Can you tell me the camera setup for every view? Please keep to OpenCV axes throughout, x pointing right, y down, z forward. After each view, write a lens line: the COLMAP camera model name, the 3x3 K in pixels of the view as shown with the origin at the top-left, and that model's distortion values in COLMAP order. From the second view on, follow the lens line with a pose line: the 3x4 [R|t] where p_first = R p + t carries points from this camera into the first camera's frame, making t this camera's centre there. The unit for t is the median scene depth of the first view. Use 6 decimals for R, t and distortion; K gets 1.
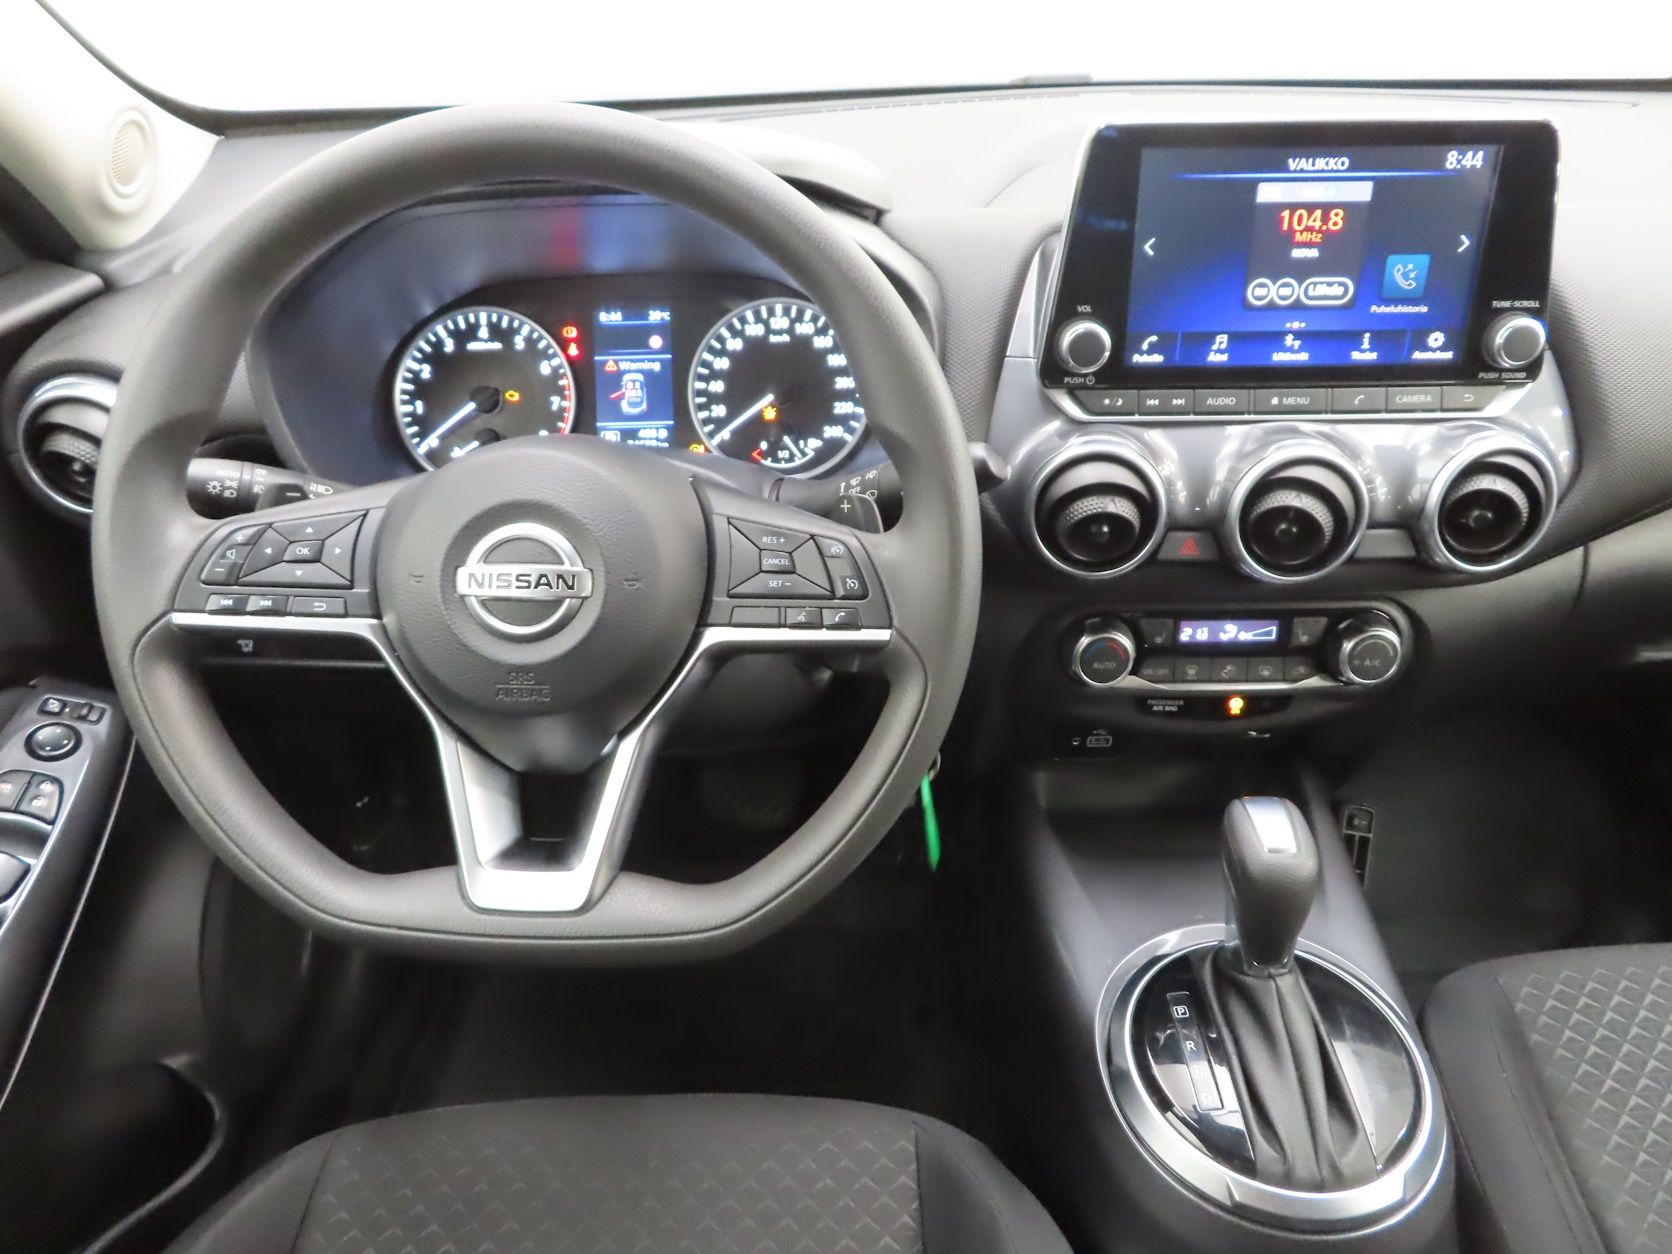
lens RADIAL K [[1166.4, 0, 836.0], [0, 1166.4, 627.0], [0, 0, 1]] dist [-0.016819, 0.005468]
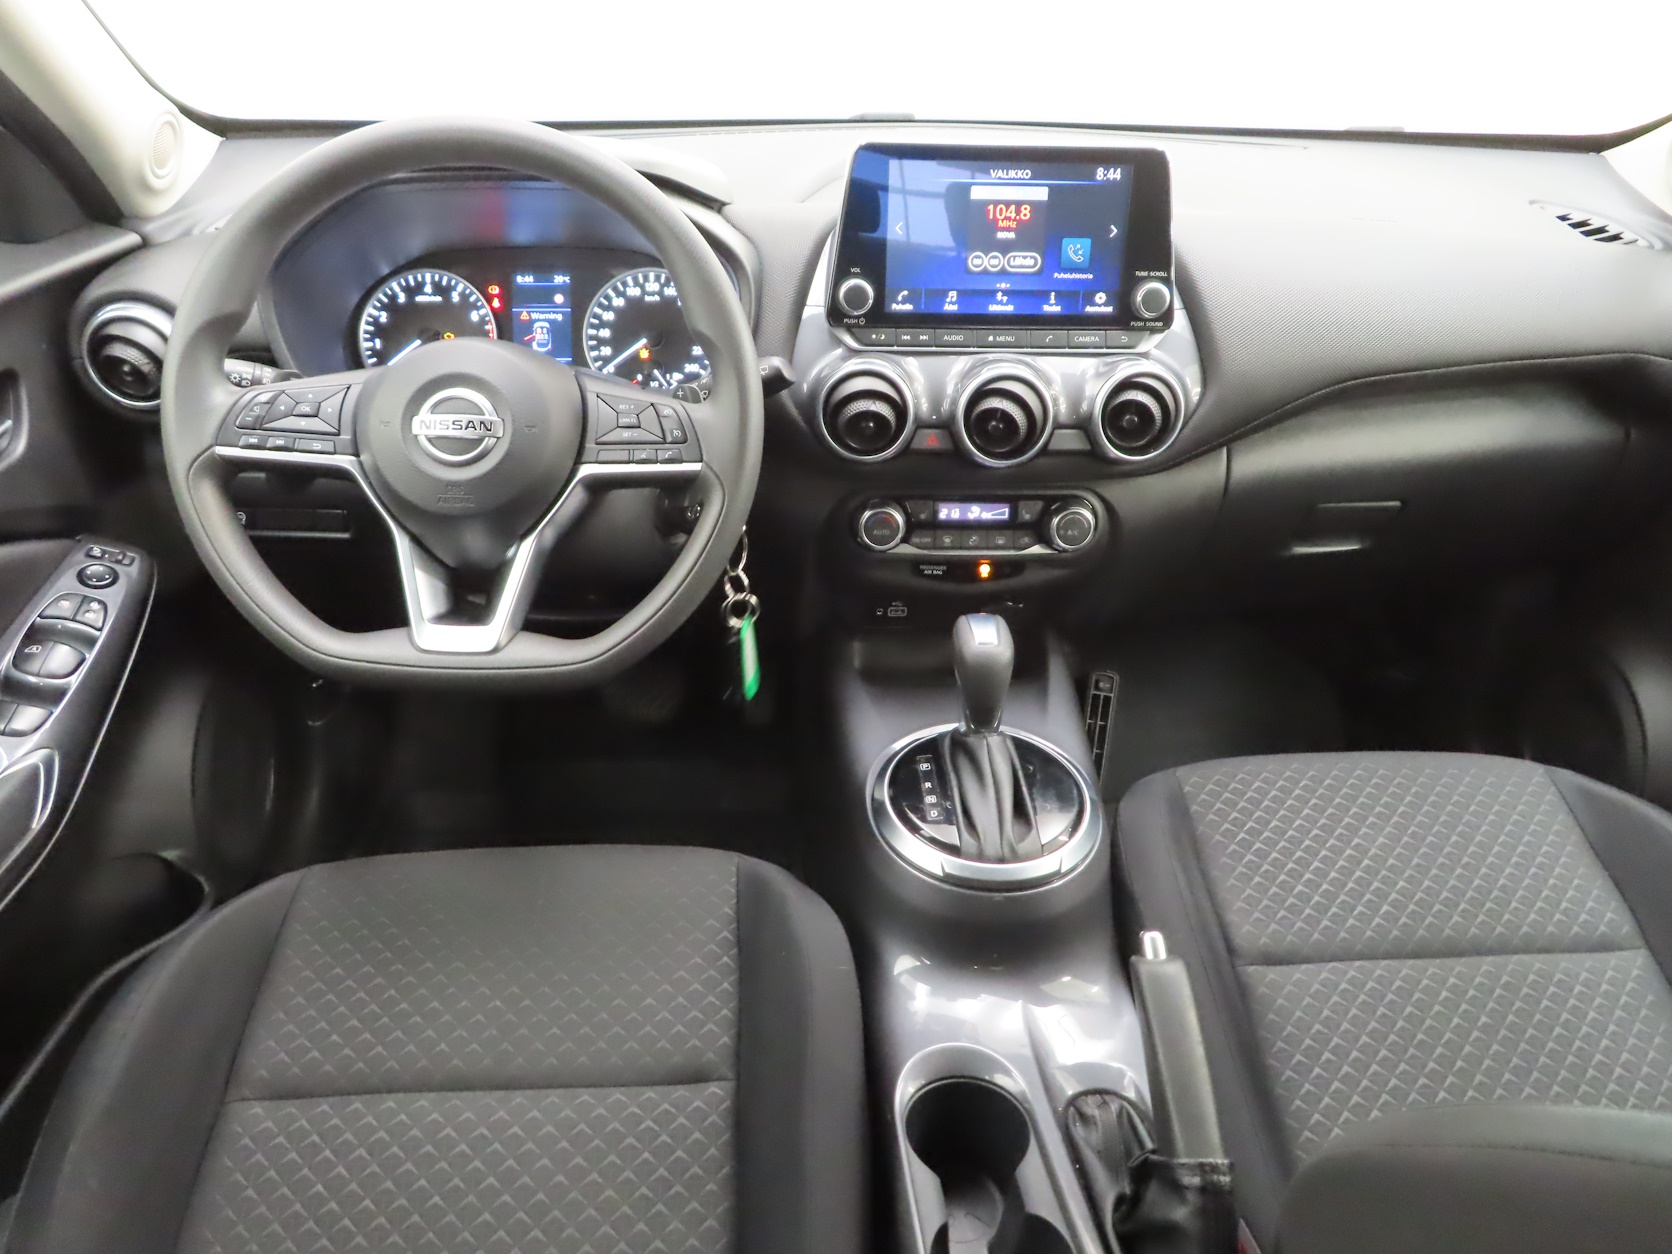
lens RADIAL K [[1166.4, 0, 836.0], [0, 1166.4, 627.0], [0, 0, 1]] dist [-0.016819, 0.005468]
pose [[0.998302, 0.007378, 0.057781, 0.104664], [-0.005663, 0.999540, -0.029795, 0.201366], [-0.057975, 0.029417, 0.997885, -0.403906]]
